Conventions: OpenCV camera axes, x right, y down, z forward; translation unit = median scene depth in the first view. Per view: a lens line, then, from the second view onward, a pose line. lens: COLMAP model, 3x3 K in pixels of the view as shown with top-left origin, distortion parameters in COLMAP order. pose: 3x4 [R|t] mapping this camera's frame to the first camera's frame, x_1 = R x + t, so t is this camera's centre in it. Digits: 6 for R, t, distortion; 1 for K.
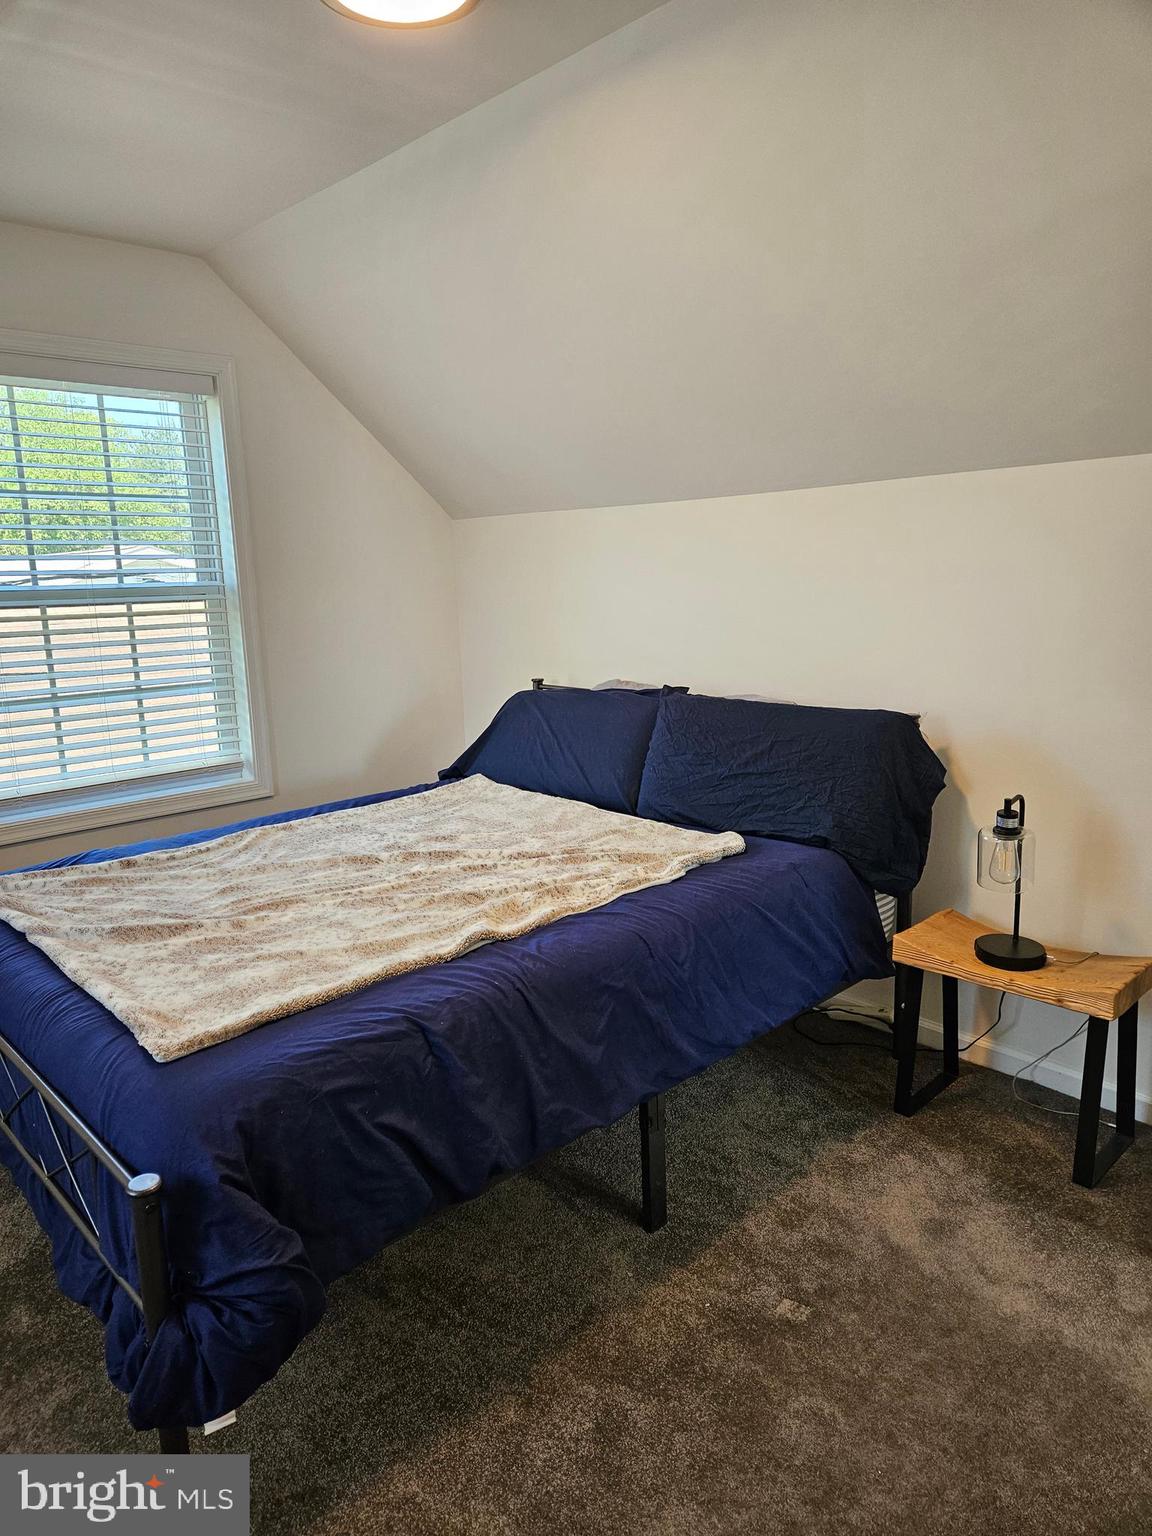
lens RADIAL K [[1016.8, 0, 561.8], [0, 1016.8, 767.7], [0, 0, 1]] dist [0.089448, -0.072004]
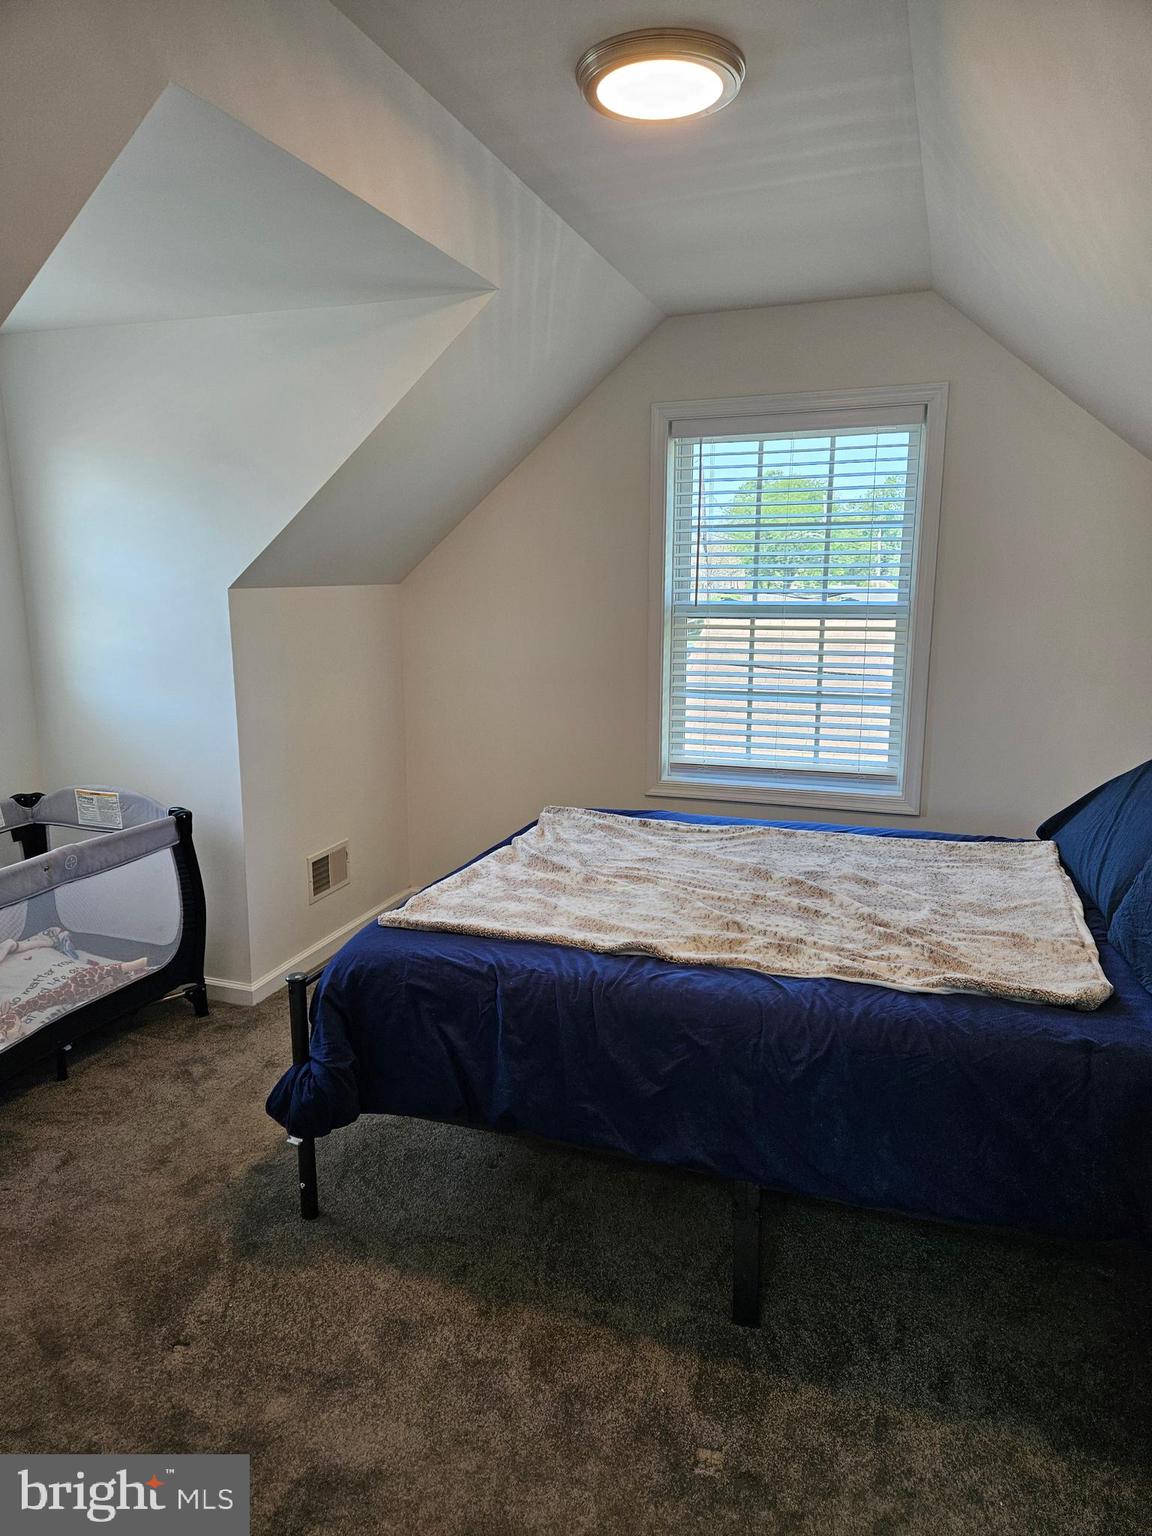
lens RADIAL K [[1016.8, 0, 561.8], [0, 1016.8, 767.7], [0, 0, 1]] dist [0.089448, -0.072004]
pose [[0.453758, 0.191240, -0.870363, 0.676957], [-0.185373, 0.975592, 0.117718, -0.114094], [0.871631, 0.107927, 0.478133, 0.326109]]
